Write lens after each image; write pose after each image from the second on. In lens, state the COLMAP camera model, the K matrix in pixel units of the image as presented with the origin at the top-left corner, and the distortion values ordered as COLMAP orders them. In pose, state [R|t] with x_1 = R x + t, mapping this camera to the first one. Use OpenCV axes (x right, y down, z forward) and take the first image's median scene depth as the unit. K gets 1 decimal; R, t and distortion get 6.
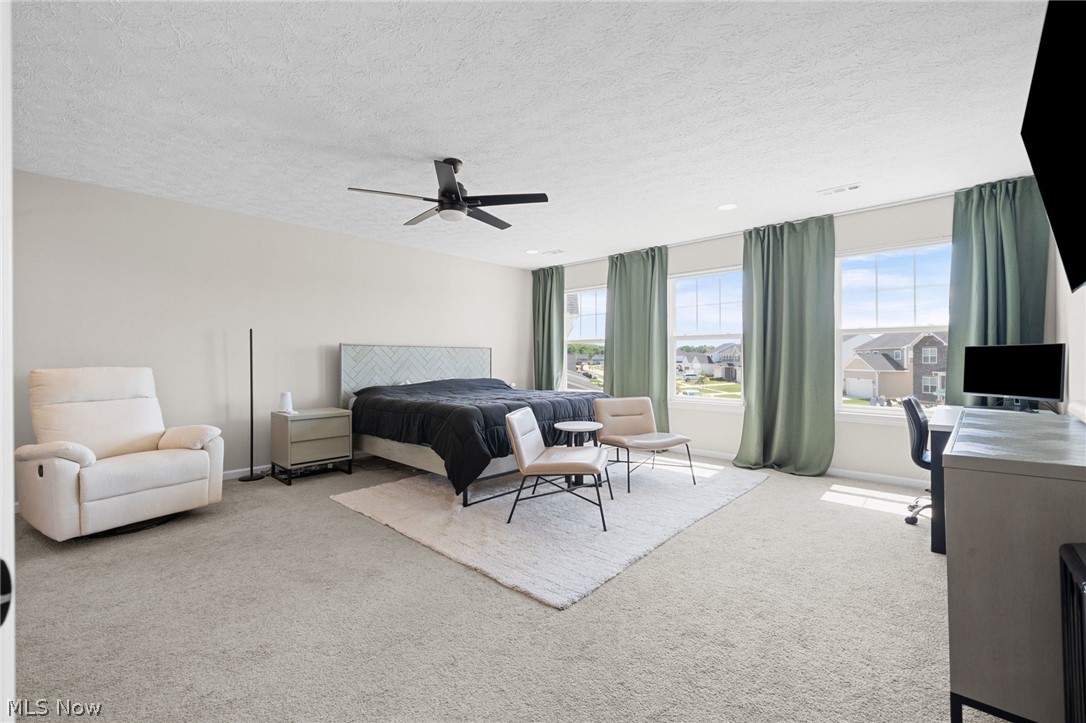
lens RADIAL K [[465.9, 0, 544.0], [0, 465.9, 357.4], [0, 0, 1]] dist [-0.001285, 0.000068]
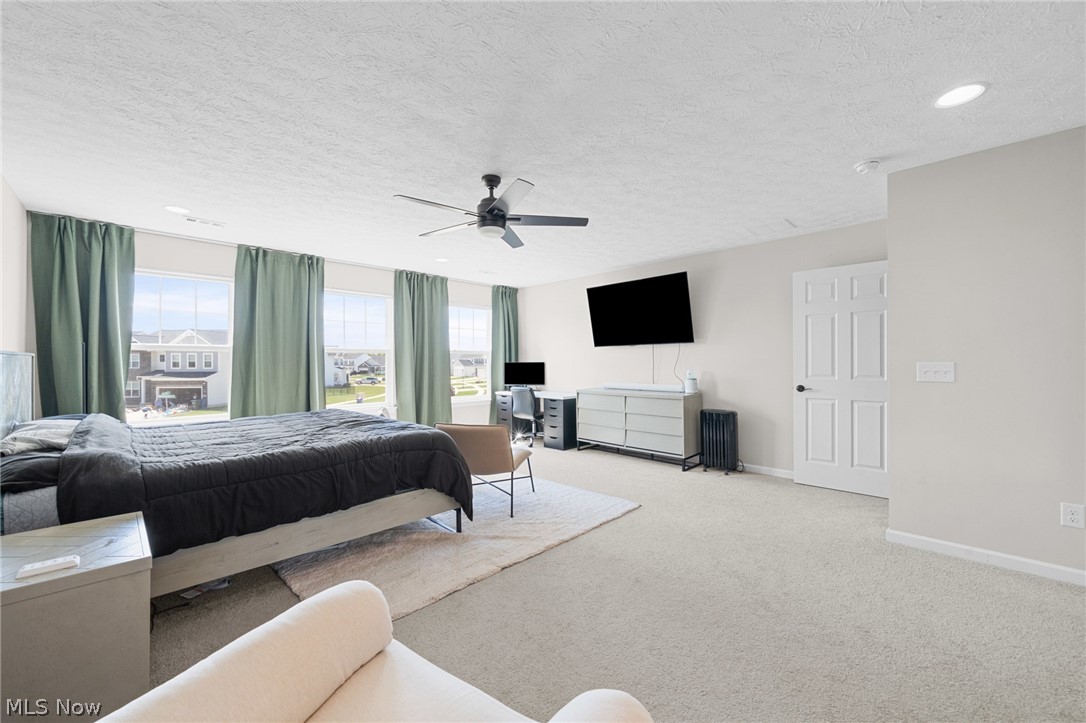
lens RADIAL K [[427.9, 0, 535.8], [0, 427.9, 361.9], [0, 0, 1]] dist [-0.000431, -0.000257]
pose [[0.032806, -0.001481, 0.999461, -0.981854], [0.000517, 0.999999, 0.001465, -0.027048], [-0.999462, 0.000469, 0.032806, 0.780758]]
